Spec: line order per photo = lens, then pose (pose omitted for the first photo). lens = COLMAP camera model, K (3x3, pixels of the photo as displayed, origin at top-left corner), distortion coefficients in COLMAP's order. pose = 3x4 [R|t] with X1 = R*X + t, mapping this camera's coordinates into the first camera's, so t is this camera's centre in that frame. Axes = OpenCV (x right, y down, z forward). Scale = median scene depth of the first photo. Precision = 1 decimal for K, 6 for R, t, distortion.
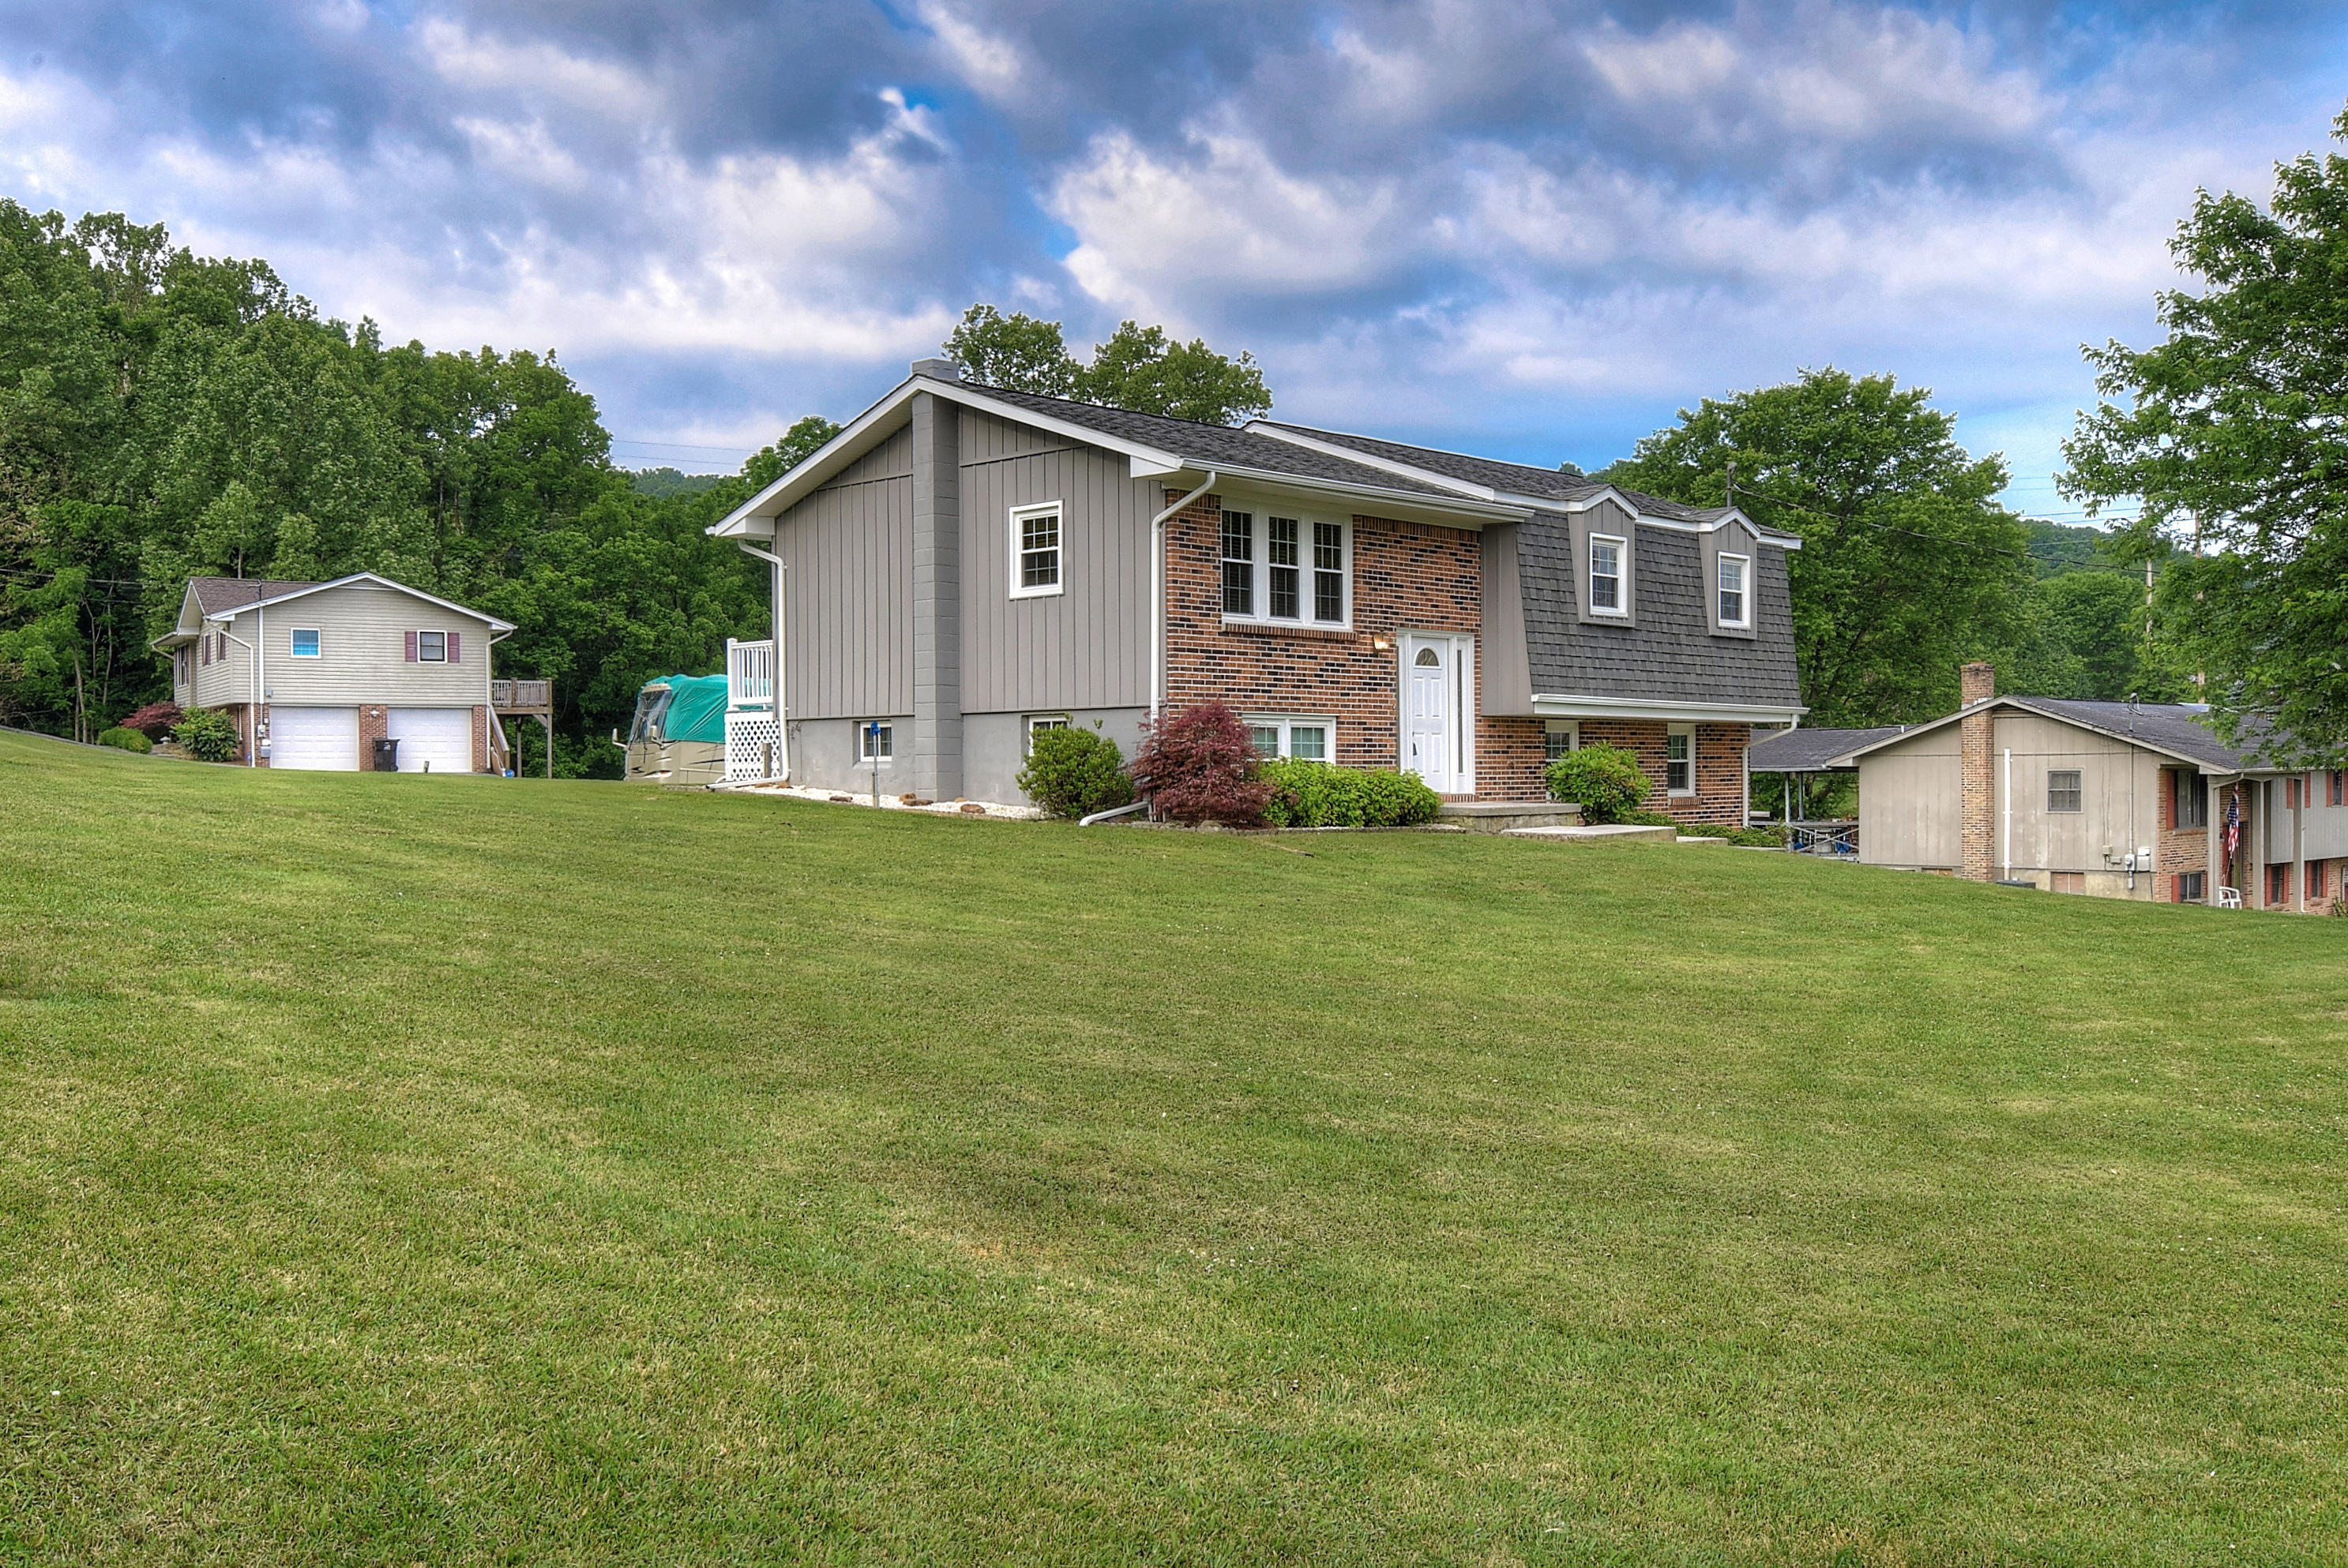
lens RADIAL K [[2139.0, 0, 1116.3], [0, 2139.0, 786.4], [0, 0, 1]] dist [-0.053018, -0.005709]
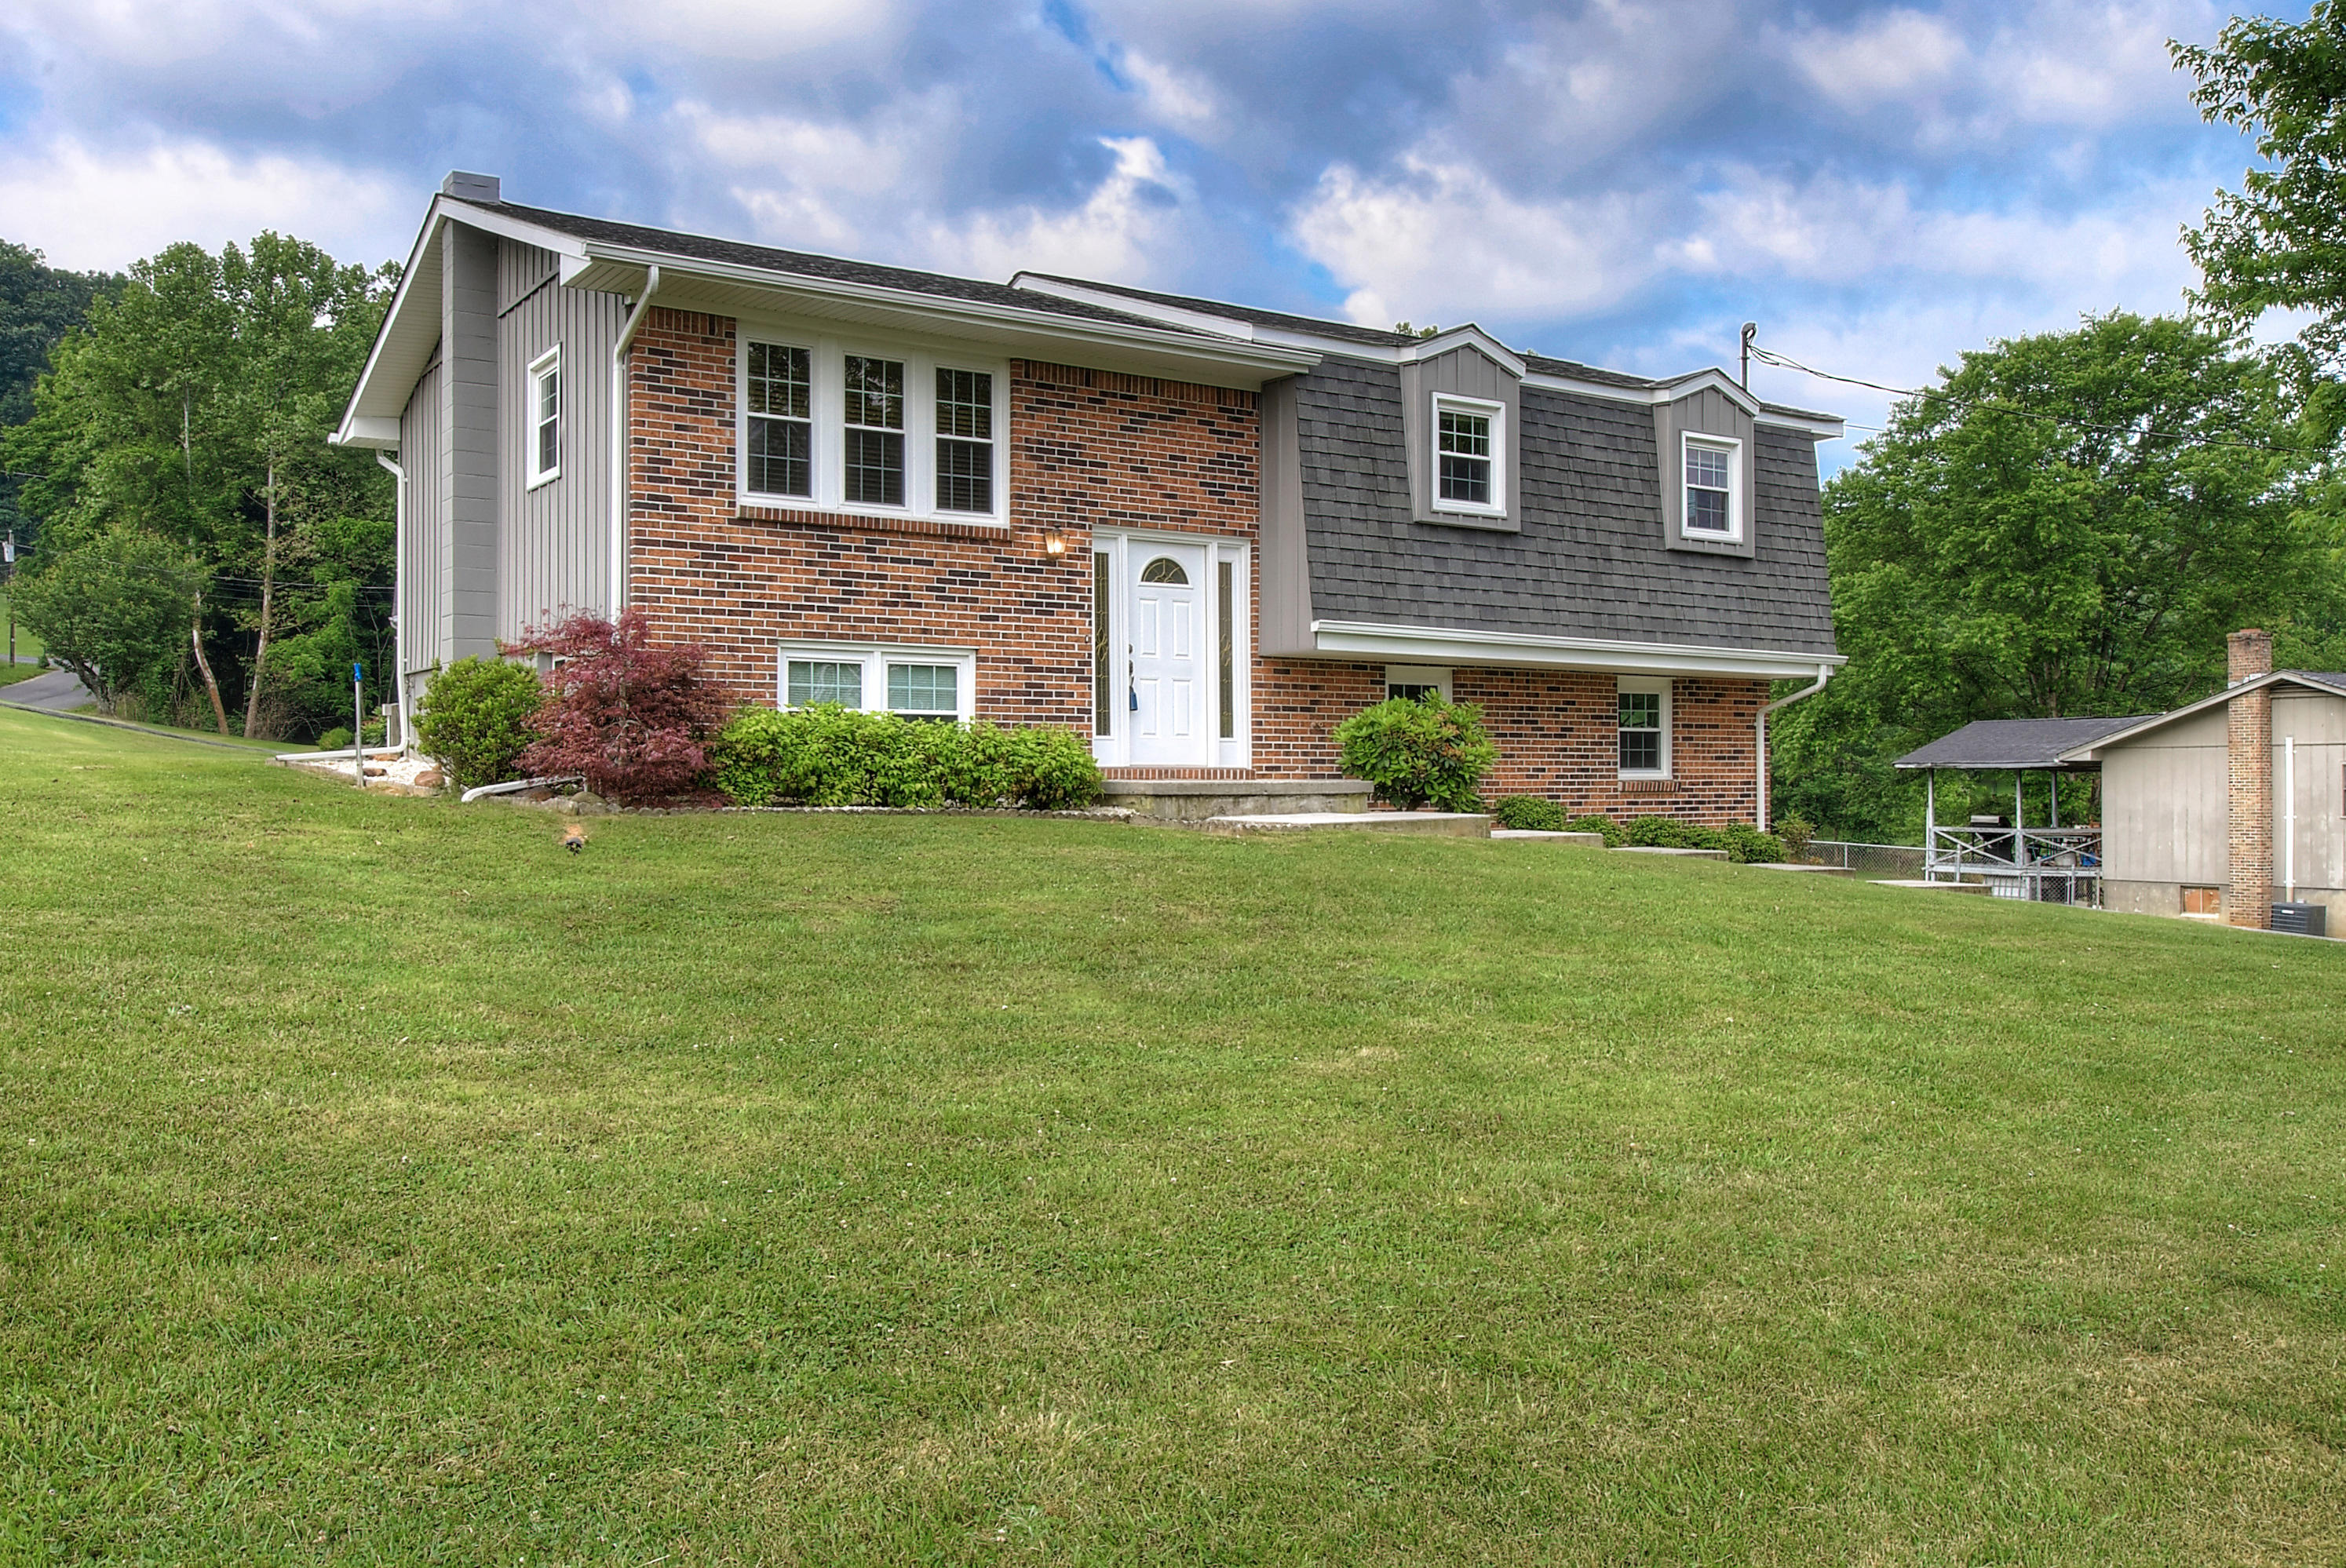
lens RADIAL K [[1966.2, 0, 1157.0], [0, 1966.2, 770.7], [0, 0, 1]] dist [-0.030646, 0.009898]
pose [[0.981369, 0.000297, -0.192131, 0.258159], [-0.003488, 0.999862, -0.016271, 0.014745], [0.192100, 0.016638, 0.981234, 0.359972]]
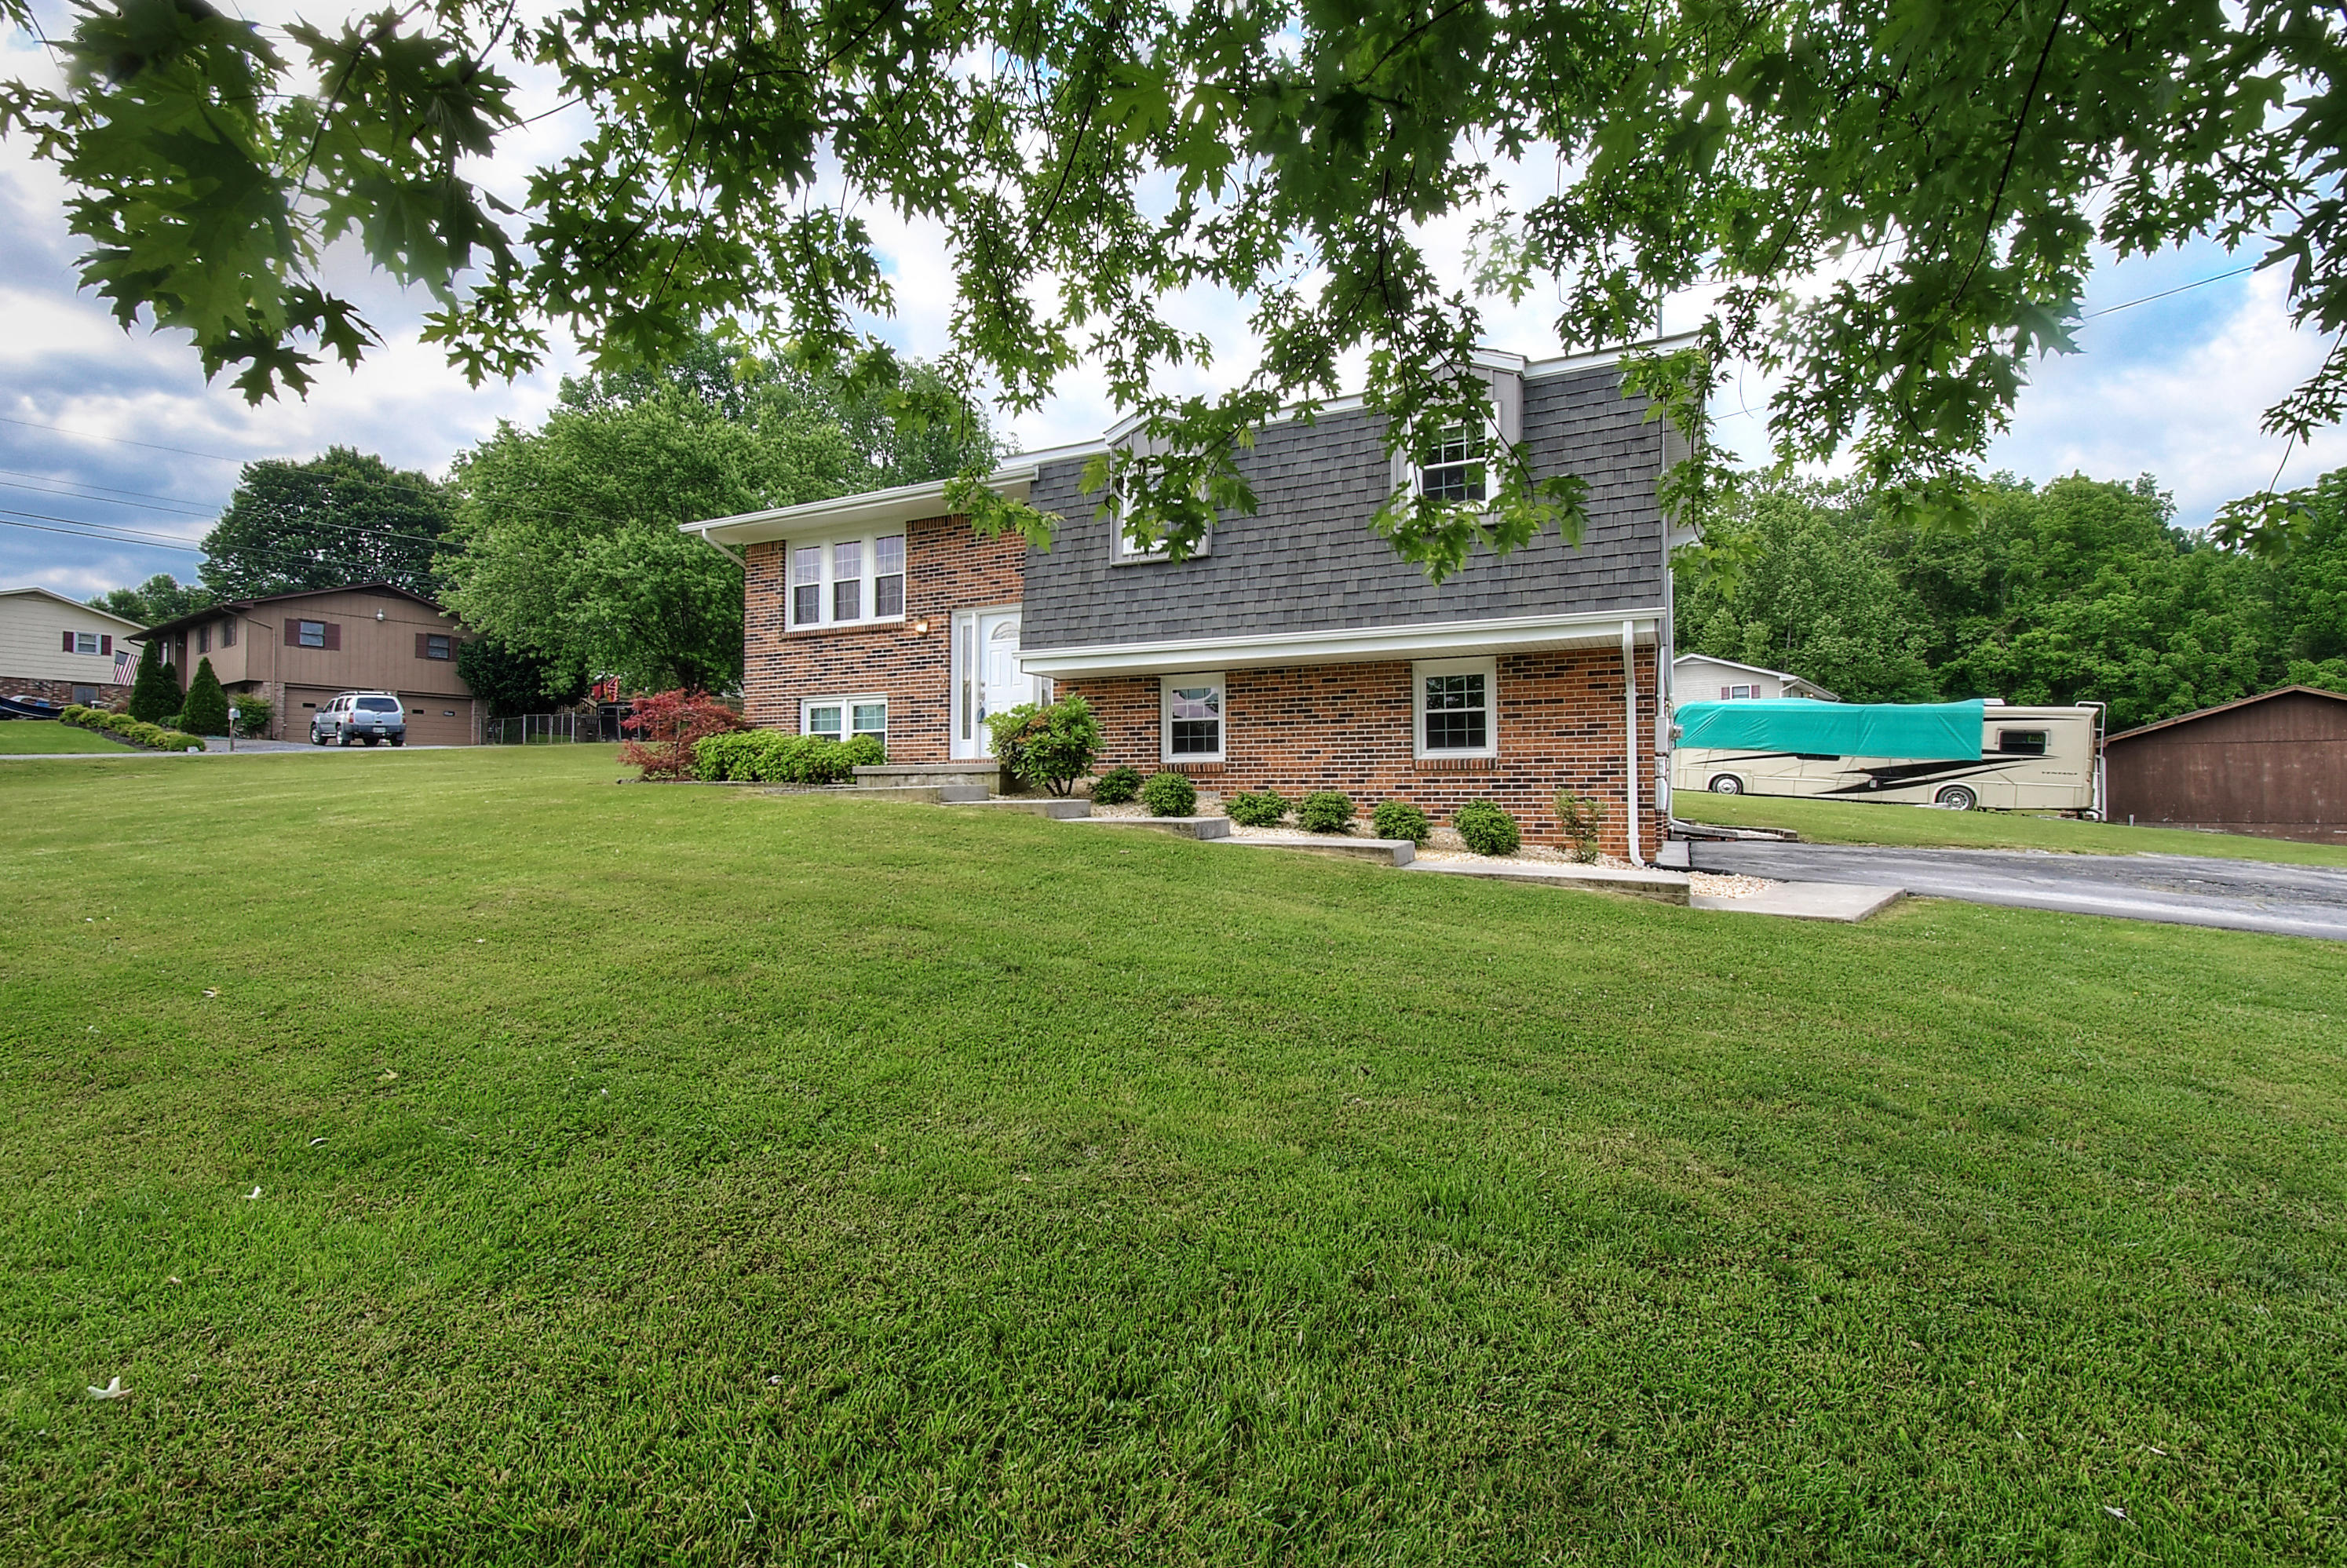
lens RADIAL K [[1031.9, 0, 1155.2], [0, 1031.9, 769.9], [0, 0, 1]] dist [-0.002341, -0.000357]
pose [[0.306663, -0.018051, -0.951647, 0.642008], [-0.008256, 0.999732, -0.021623, 0.019561], [0.951782, 0.014488, 0.306432, 0.885005]]
